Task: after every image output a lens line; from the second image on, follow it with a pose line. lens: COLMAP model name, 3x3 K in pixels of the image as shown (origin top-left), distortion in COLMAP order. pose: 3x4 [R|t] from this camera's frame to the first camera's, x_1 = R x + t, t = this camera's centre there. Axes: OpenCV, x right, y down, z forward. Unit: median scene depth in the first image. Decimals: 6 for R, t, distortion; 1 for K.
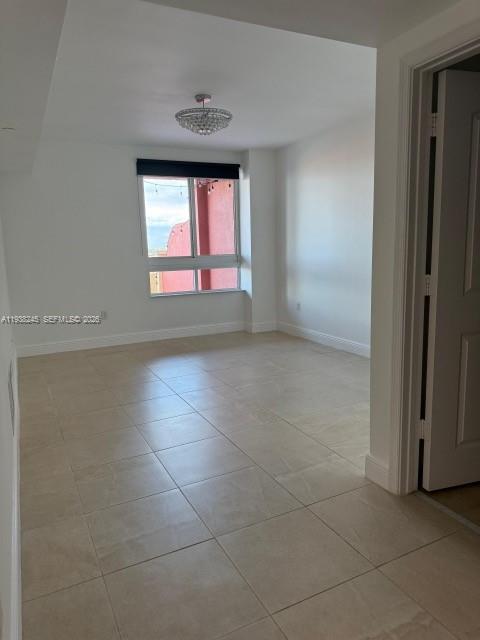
lens RADIAL K [[457.8, 0, 240.0], [0, 457.8, 320.0], [0, 0, 1]] dist [0.073911, -0.000790]
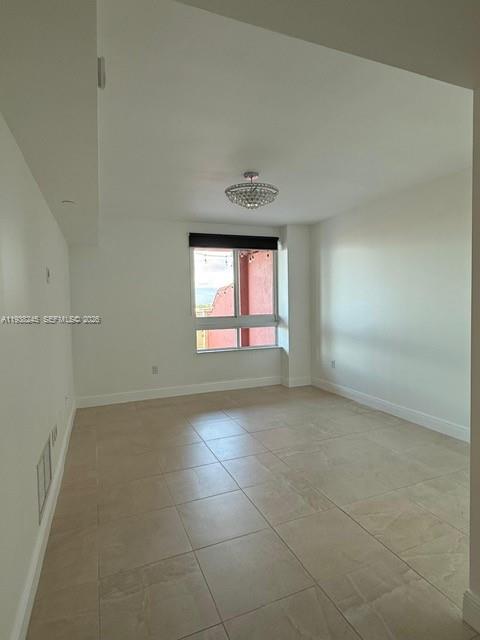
lens RADIAL K [[361.2, 0, 249.8], [0, 361.2, 320.9], [0, 0, 1]] dist [-0.001800, -0.000035]
pose [[0.998663, 0.008717, -0.050953, -0.024681], [-0.014184, 0.994056, -0.107942, -0.036589], [0.049709, 0.108520, 0.992851, 0.139091]]
